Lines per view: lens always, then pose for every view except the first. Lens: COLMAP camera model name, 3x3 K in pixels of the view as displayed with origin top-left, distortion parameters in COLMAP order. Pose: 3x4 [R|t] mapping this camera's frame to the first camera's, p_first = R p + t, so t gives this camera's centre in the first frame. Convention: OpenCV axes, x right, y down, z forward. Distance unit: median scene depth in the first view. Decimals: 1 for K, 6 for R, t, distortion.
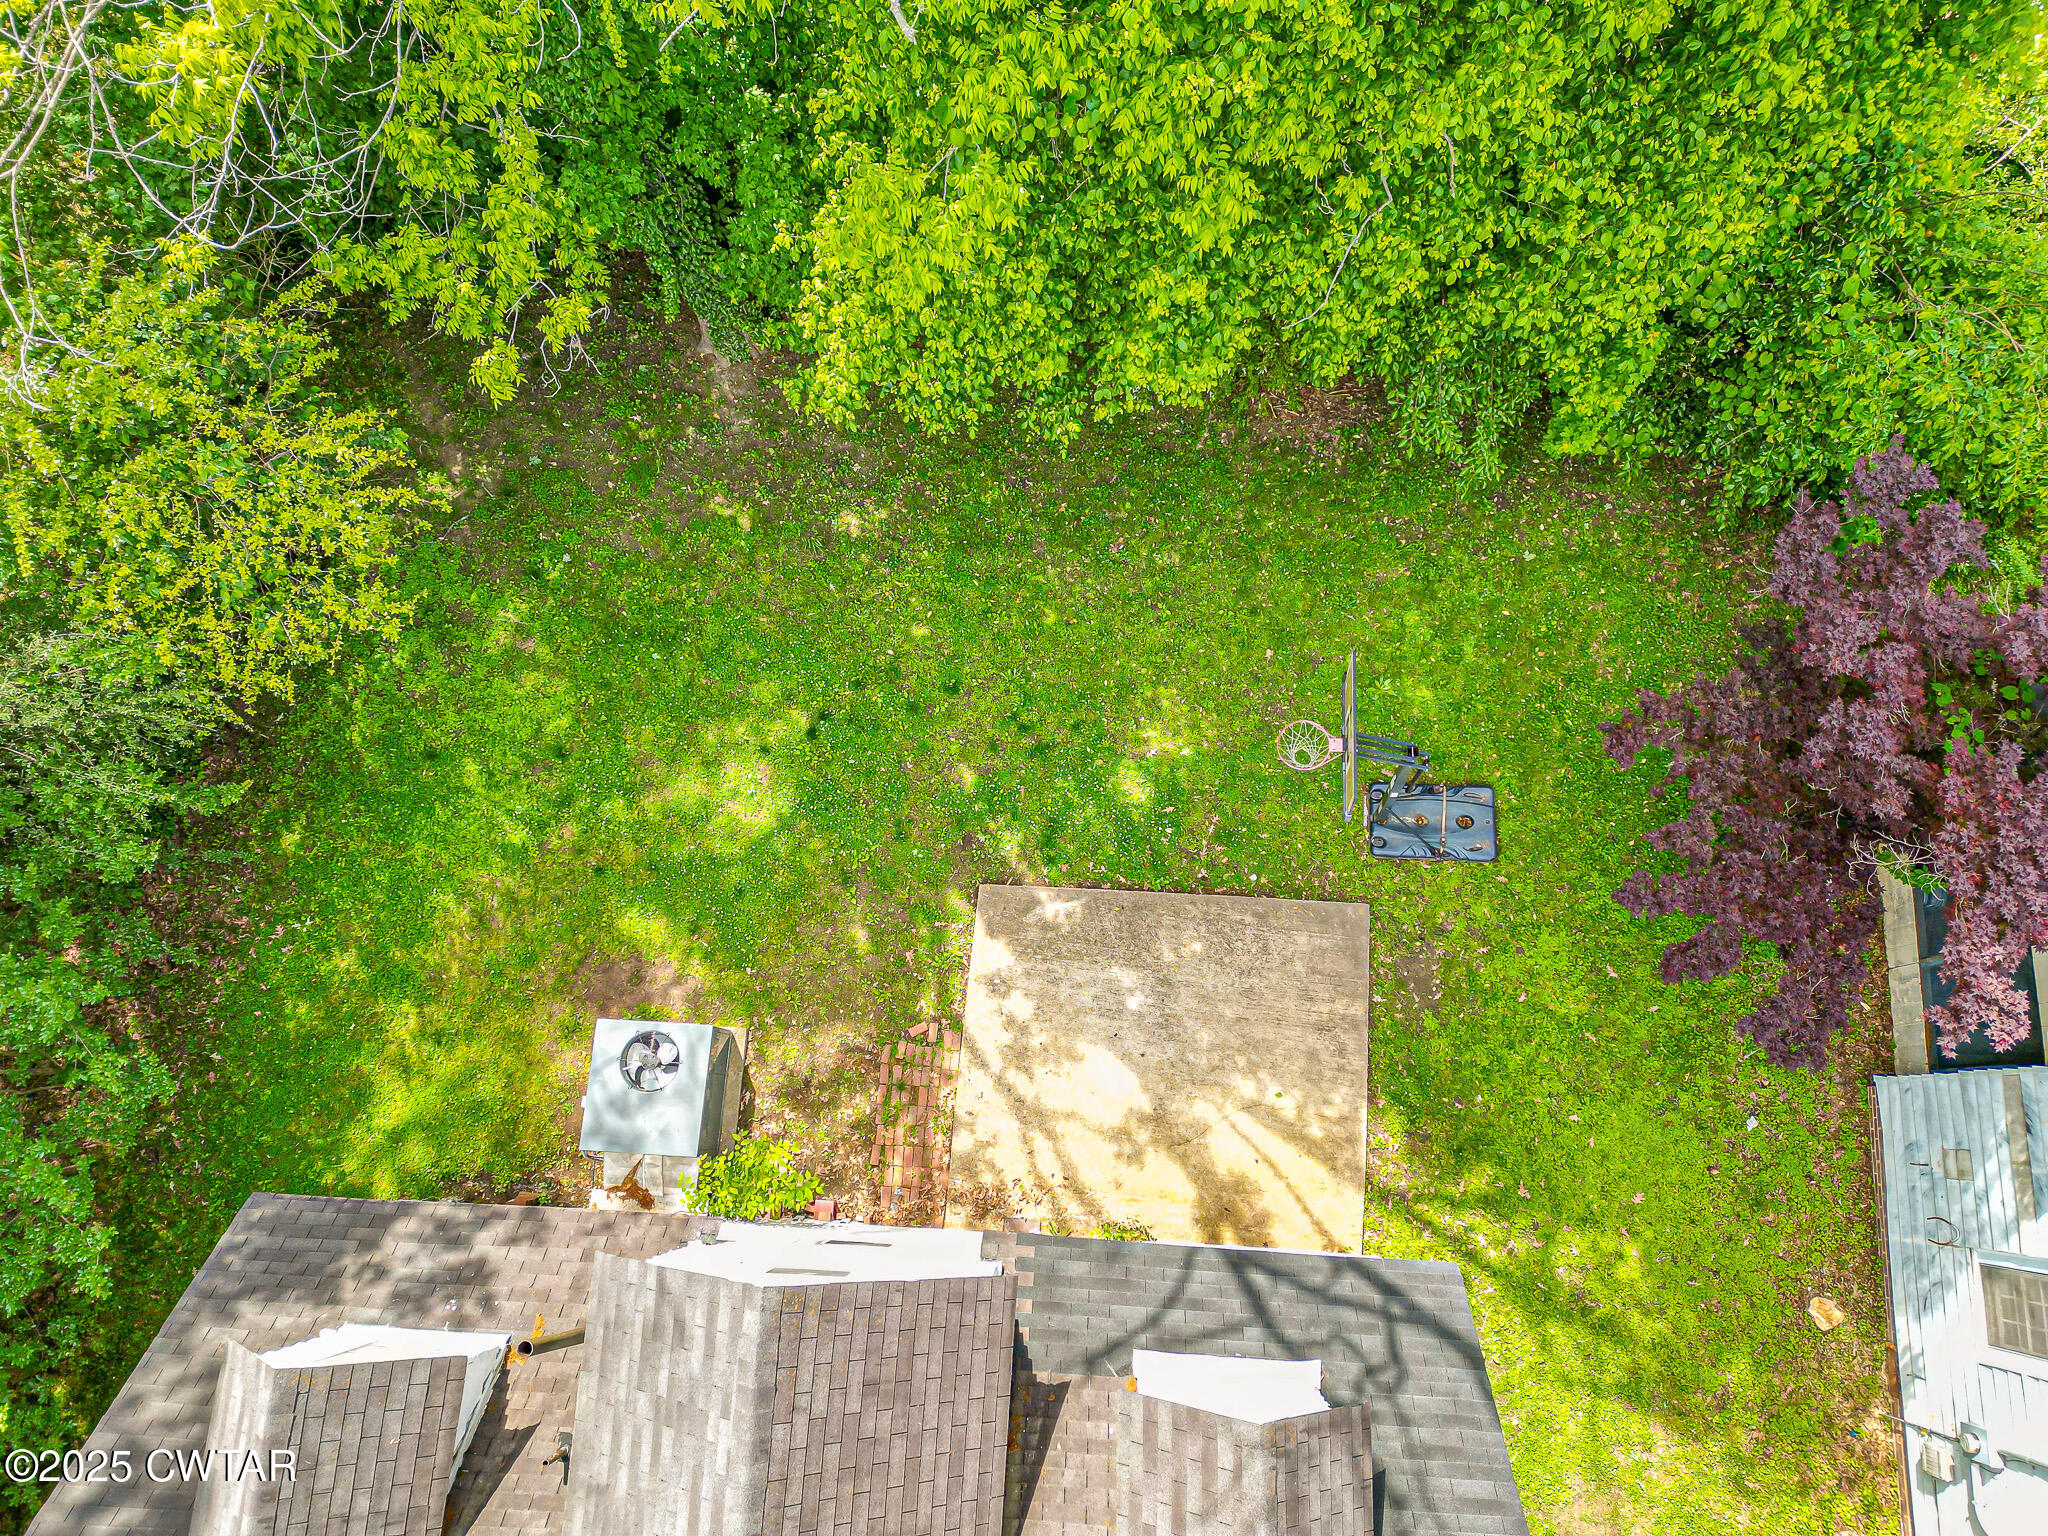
lens RADIAL K [[1404.8, 0, 1014.8], [0, 1404.8, 759.8], [0, 0, 1]] dist [0.100554, -0.116657]
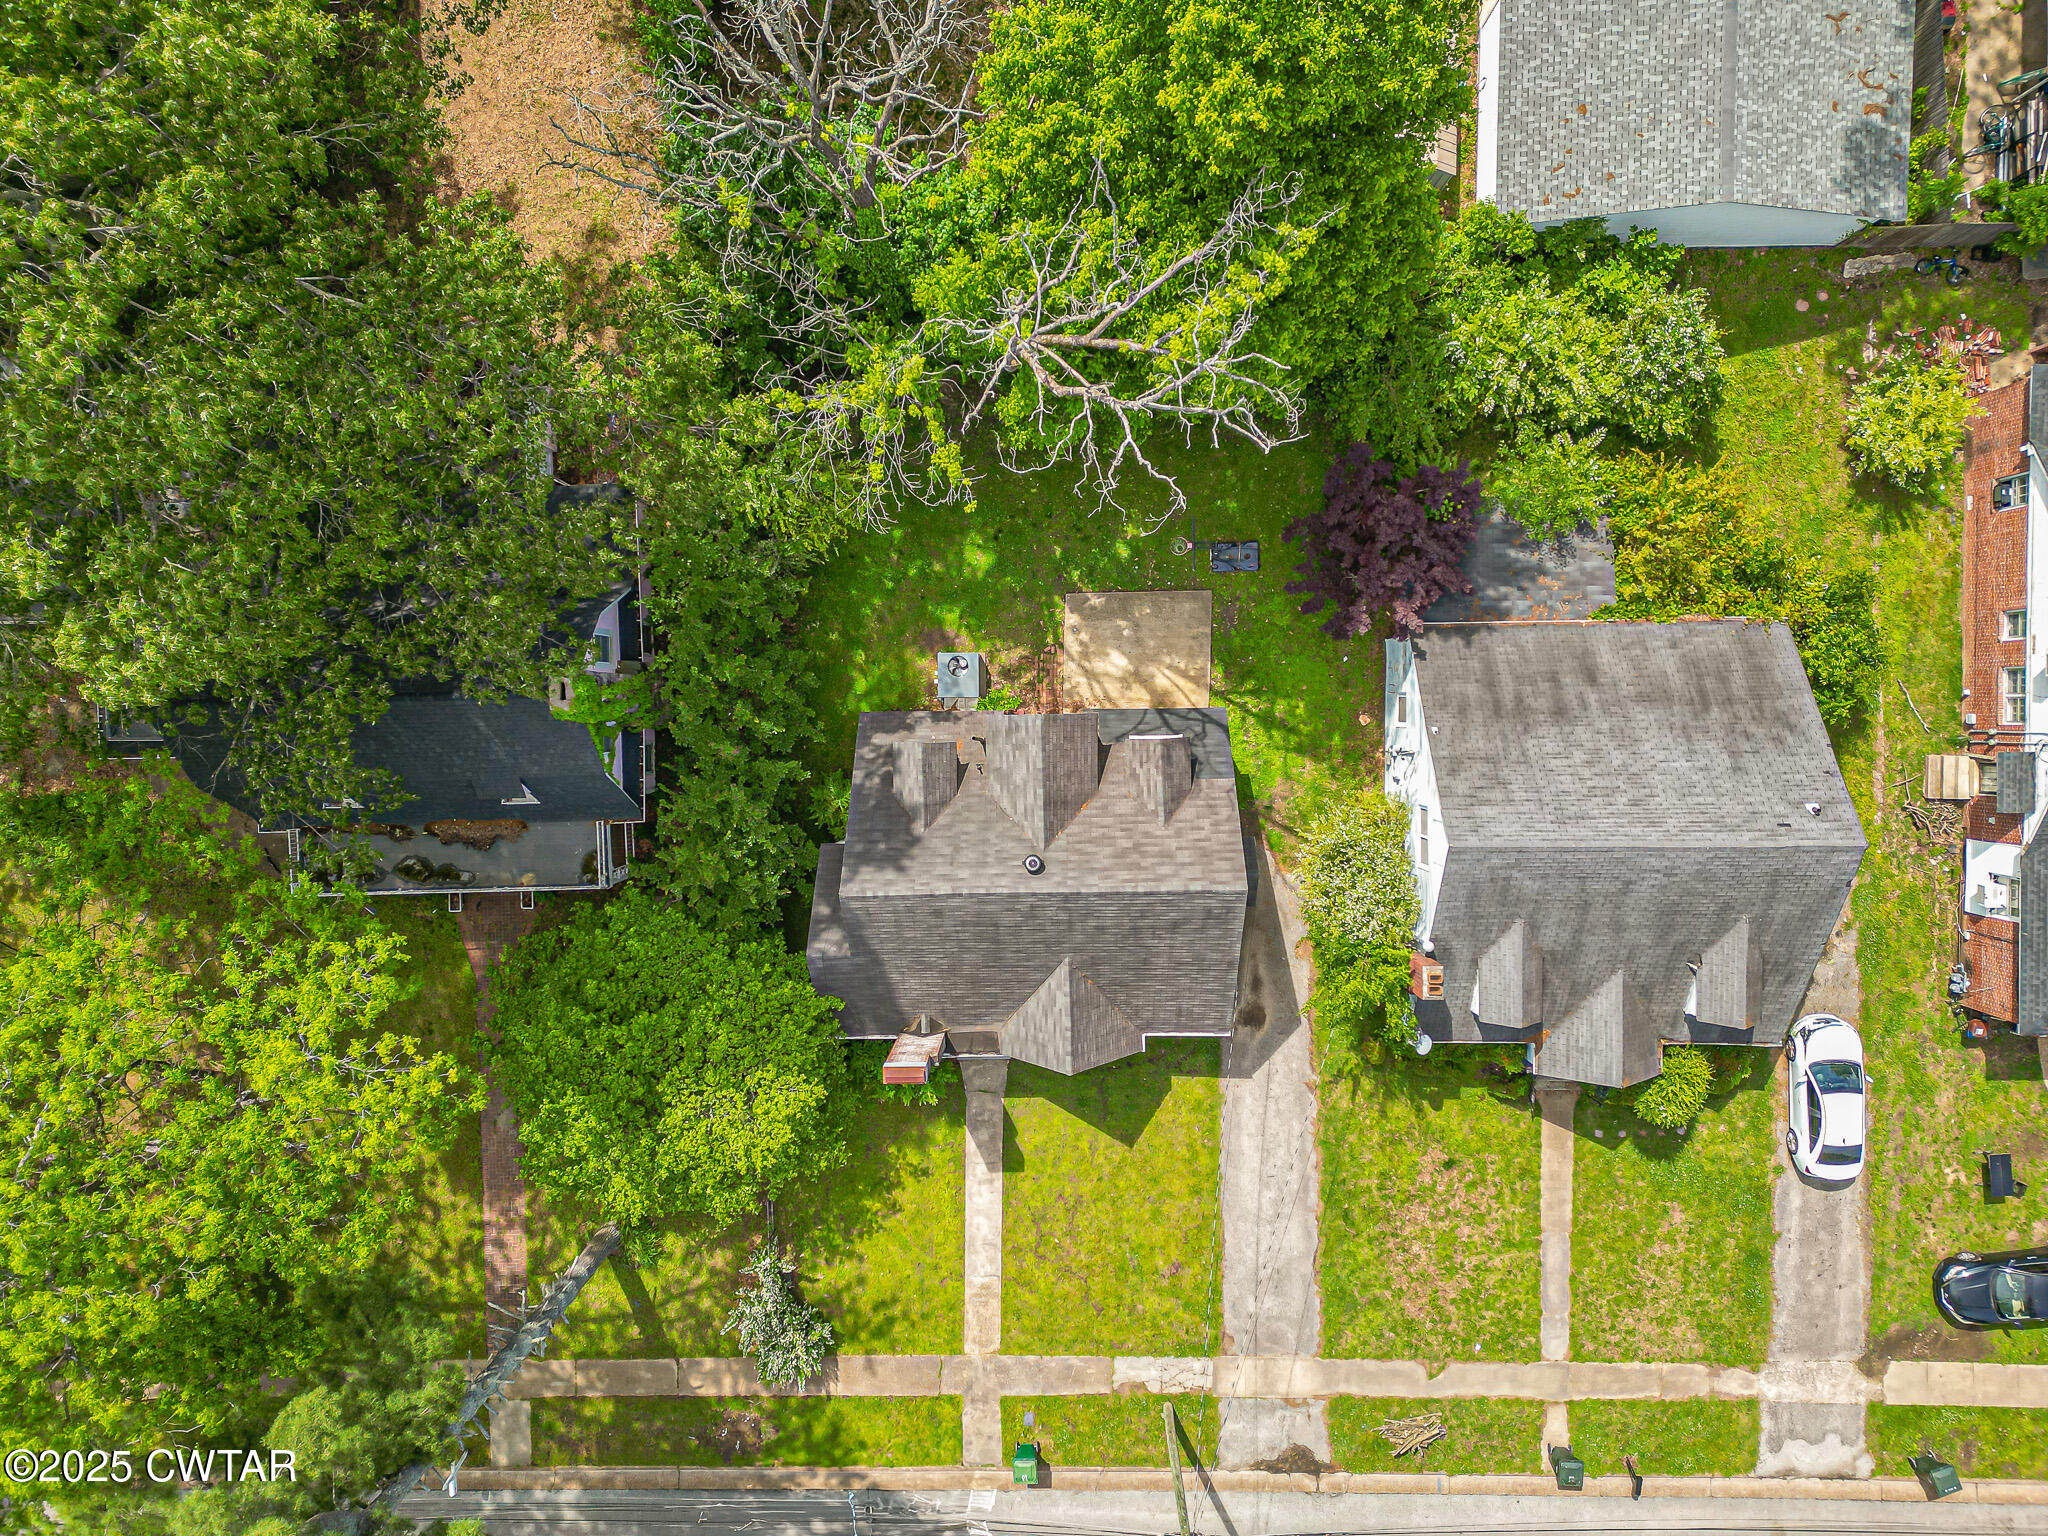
lens RADIAL K [[1404.8, 0, 1014.8], [0, 1404.8, 759.8], [0, 0, 1]] dist [0.100554, -0.116657]
pose [[0.997517, -0.070037, -0.007416, -0.131503], [0.069296, 0.957218, 0.280946, -0.385794], [-0.012578, -0.280763, 0.959695, -1.737089]]
